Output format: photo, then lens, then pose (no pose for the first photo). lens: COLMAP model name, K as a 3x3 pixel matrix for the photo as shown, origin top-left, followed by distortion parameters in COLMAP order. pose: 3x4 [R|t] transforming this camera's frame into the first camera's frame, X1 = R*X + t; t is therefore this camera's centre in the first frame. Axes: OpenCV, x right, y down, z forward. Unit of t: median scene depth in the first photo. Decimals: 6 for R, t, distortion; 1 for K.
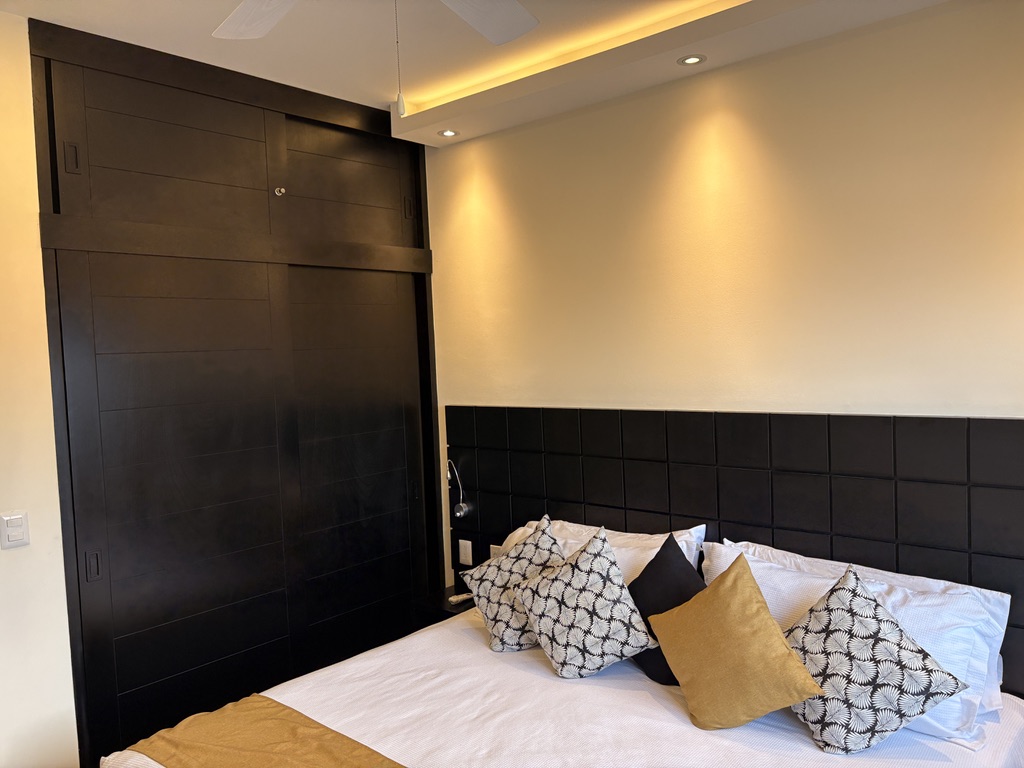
lens RADIAL K [[778.0, 0, 511.2], [0, 778.0, 383.0], [0, 0, 1]] dist [0.042720, -0.043775]
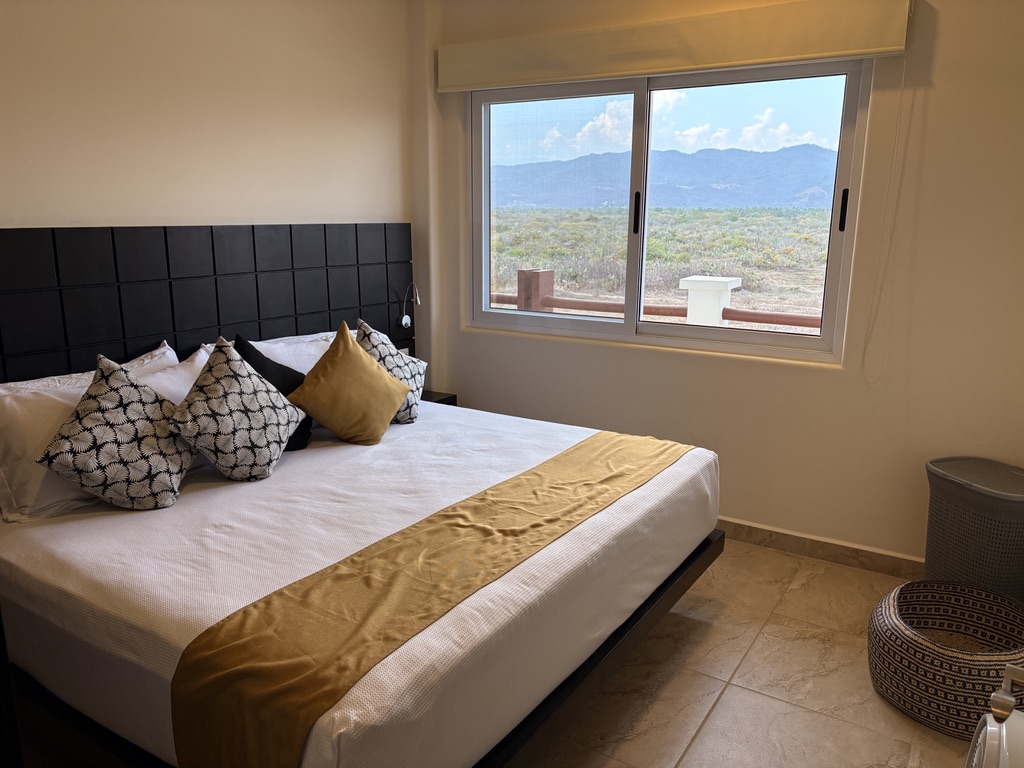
lens RADIAL K [[778.0, 0, 511.3], [0, 778.0, 384.6], [0, 0, 1]] dist [0.042720, -0.043775]
pose [[-0.131130, -0.169162, 0.976826, -0.965167], [0.064137, 0.981823, 0.178637, 0.100714], [-0.989288, 0.086075, -0.117896, 0.817846]]
